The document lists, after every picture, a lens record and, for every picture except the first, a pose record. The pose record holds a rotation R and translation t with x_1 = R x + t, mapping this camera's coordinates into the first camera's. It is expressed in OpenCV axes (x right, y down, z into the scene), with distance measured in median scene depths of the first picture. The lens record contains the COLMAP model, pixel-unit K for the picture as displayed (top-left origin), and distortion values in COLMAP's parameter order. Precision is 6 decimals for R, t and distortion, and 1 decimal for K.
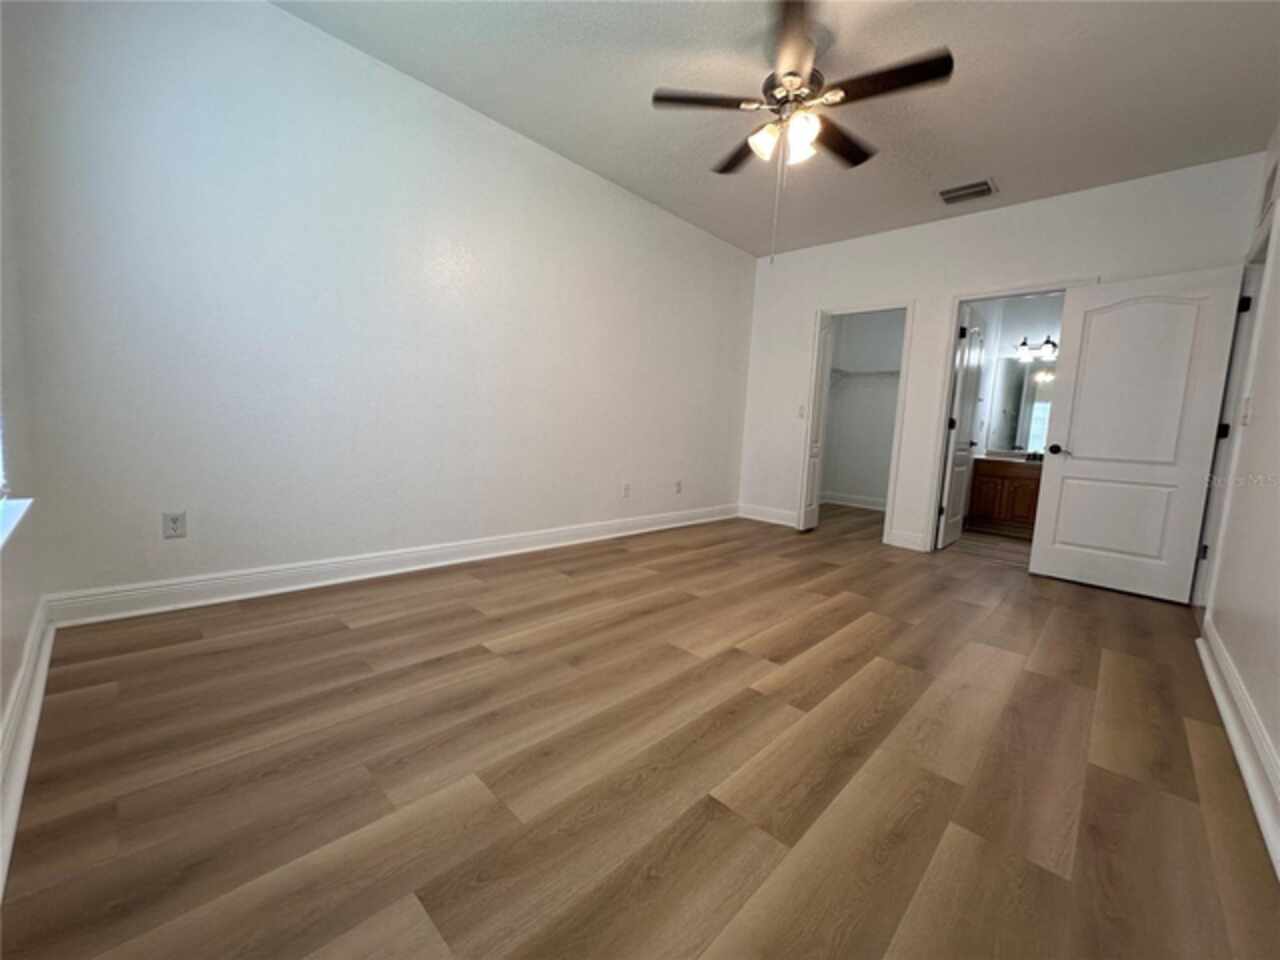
lens RADIAL K [[511.7, 0, 640.0], [0, 511.7, 480.0], [0, 0, 1]] dist [-0.001848, -0.000027]
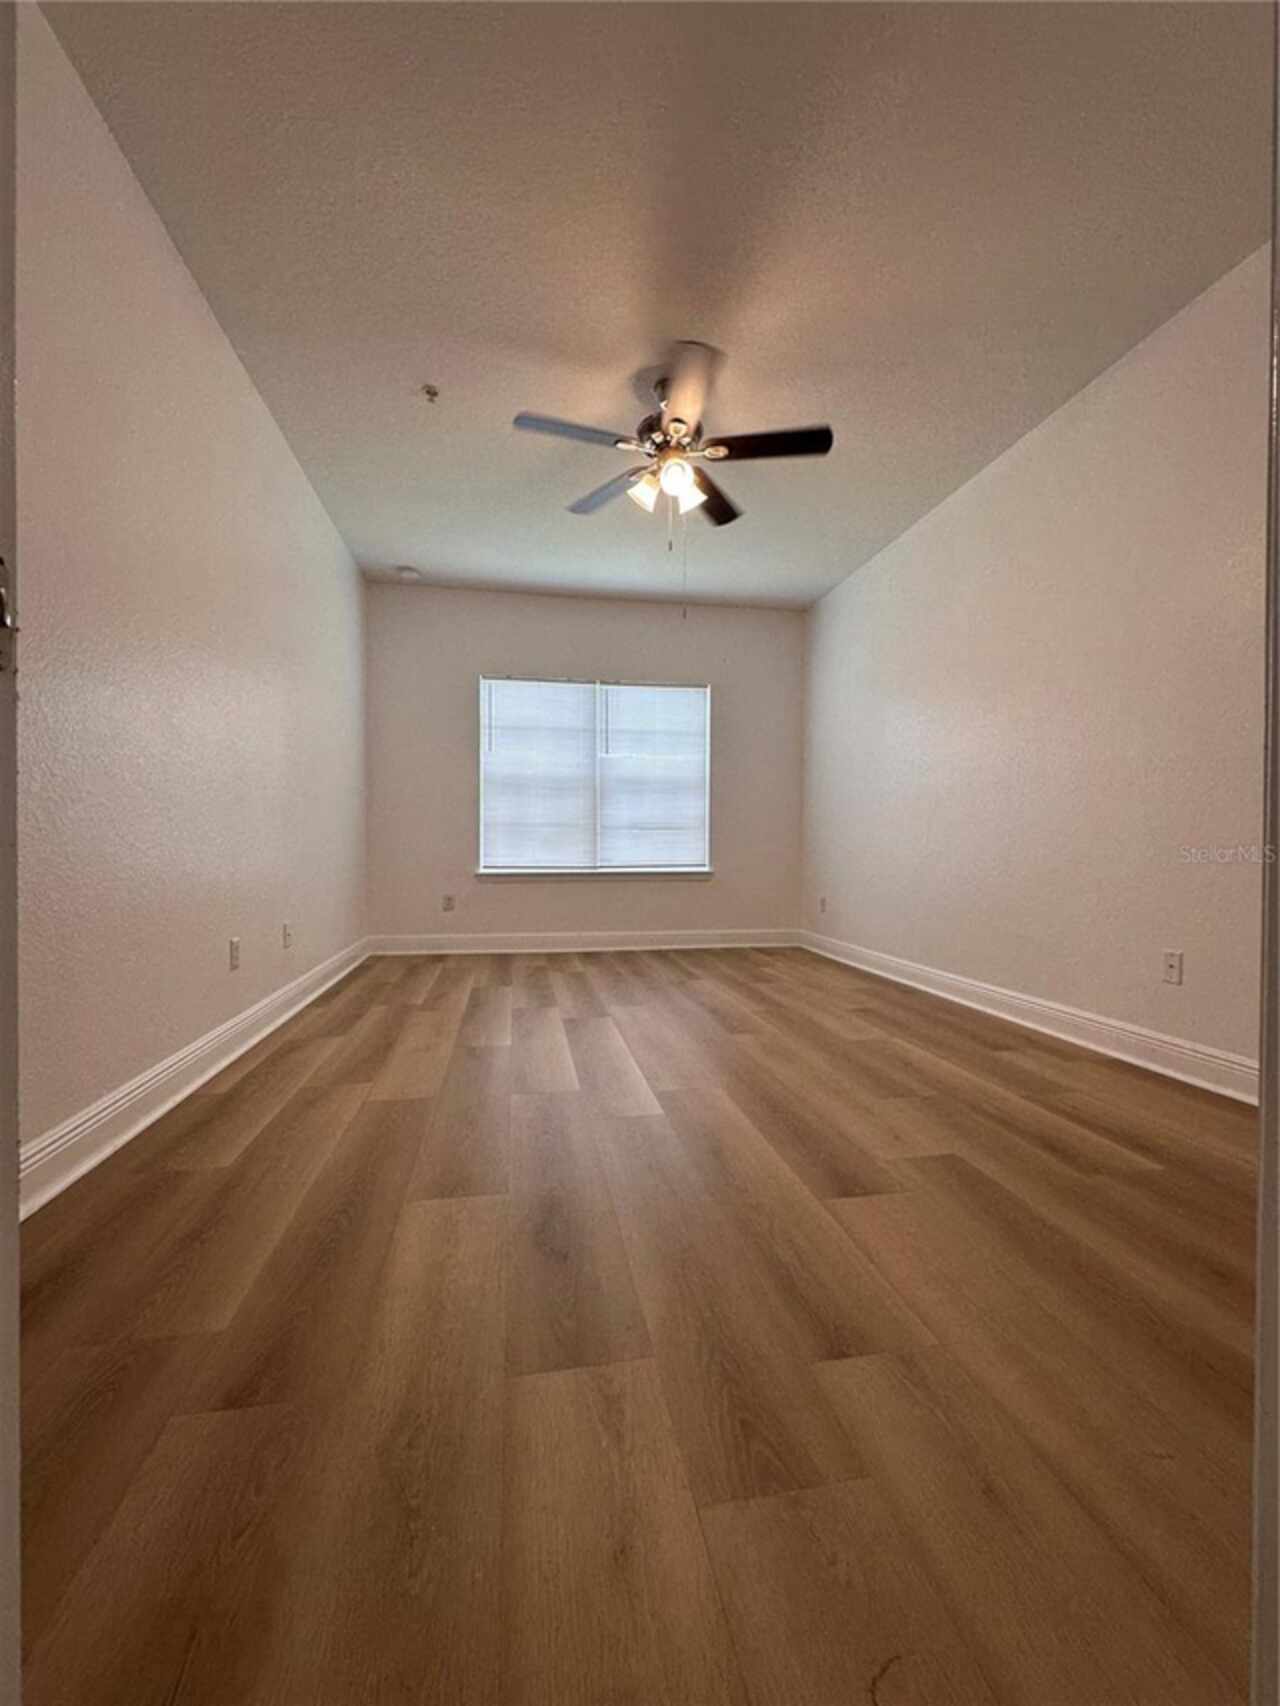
lens RADIAL K [[678.6, 0, 640.0], [0, 678.6, 853.0], [0, 0, 1]] dist [-0.003236, 0.001098]
pose [[-0.579581, -0.048375, -0.813477, 1.108230], [-0.118958, 0.992566, 0.025730, -0.059598], [0.806185, 0.111682, -0.581027, 1.527567]]
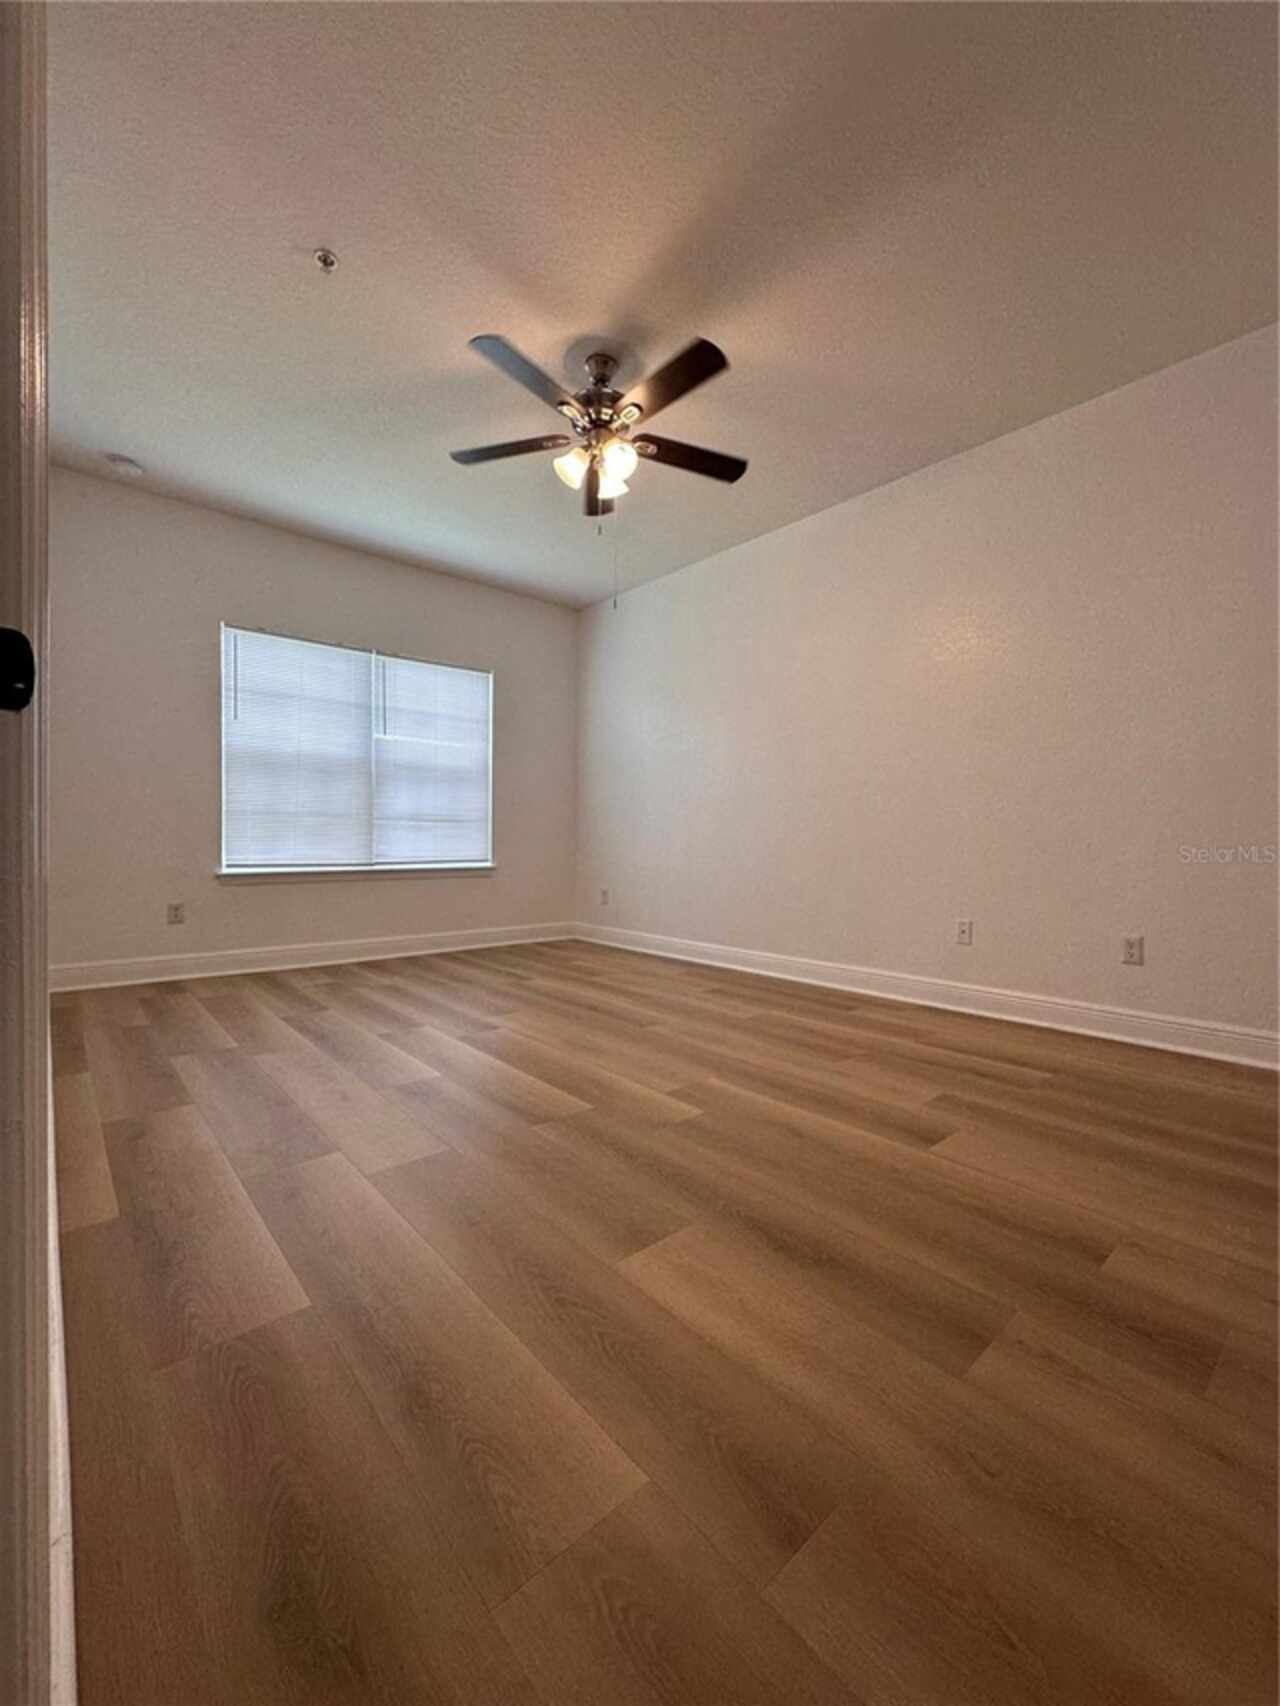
lens RADIAL K [[678.6, 0, 640.0], [0, 678.6, 853.0], [0, 0, 1]] dist [-0.003236, 0.001098]
pose [[-0.080817, -0.036409, -0.996064, 1.234560], [-0.114692, 0.993034, -0.026993, -0.012102], [0.990108, 0.112059, -0.084430, 1.097866]]
